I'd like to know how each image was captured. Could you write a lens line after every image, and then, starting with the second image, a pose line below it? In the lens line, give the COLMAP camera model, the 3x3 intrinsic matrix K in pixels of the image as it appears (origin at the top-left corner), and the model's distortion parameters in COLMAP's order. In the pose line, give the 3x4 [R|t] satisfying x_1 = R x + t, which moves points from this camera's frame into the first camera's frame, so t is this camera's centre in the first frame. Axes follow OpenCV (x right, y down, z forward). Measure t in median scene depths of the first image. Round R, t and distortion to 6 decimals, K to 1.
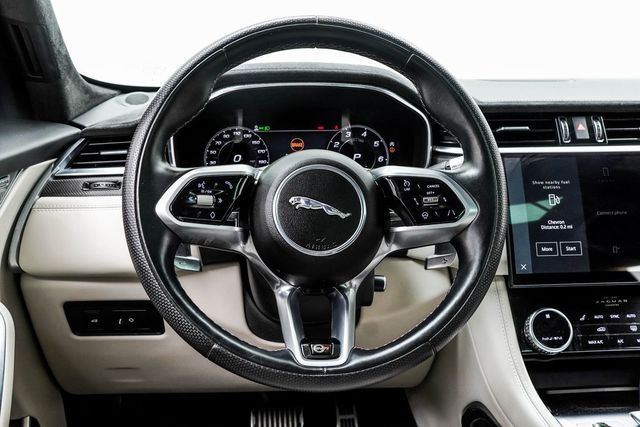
lens RADIAL K [[666.5, 0, 316.3], [0, 666.5, 214.9], [0, 0, 1]] dist [0.022878, 0.000000]
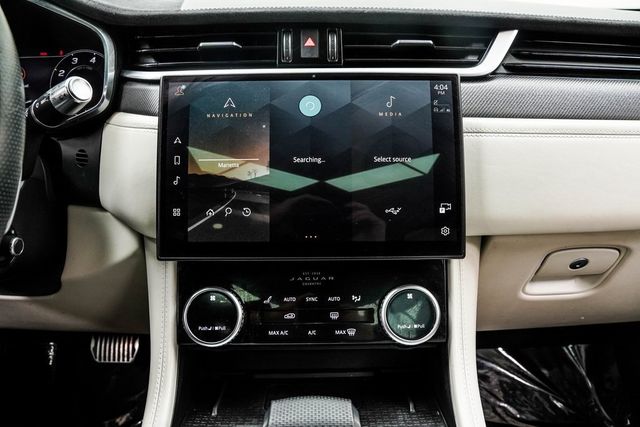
lens RADIAL K [[481.4, 0, 318.2], [0, 481.4, 216.4], [0, 0, 1]] dist [-0.123866, 0.066856]
pose [[0.995643, 0.028732, -0.088710, 0.497648], [-0.015009, 0.988321, 0.151647, -0.021085], [0.092031, -0.149655, 0.984446, 0.488113]]
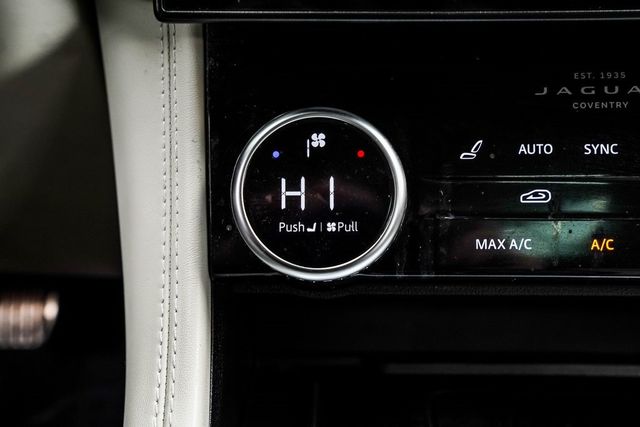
lens RADIAL K [[841.7, 0, 324.2], [0, 841.7, 209.5], [0, 0, 1]] dist [0.145151, 0.000000]
pose [[0.991835, 0.053761, -0.115645, 0.379540], [-0.019666, 0.960432, 0.277818, 0.084699], [0.126005, -0.273275, 0.953647, 0.667922]]
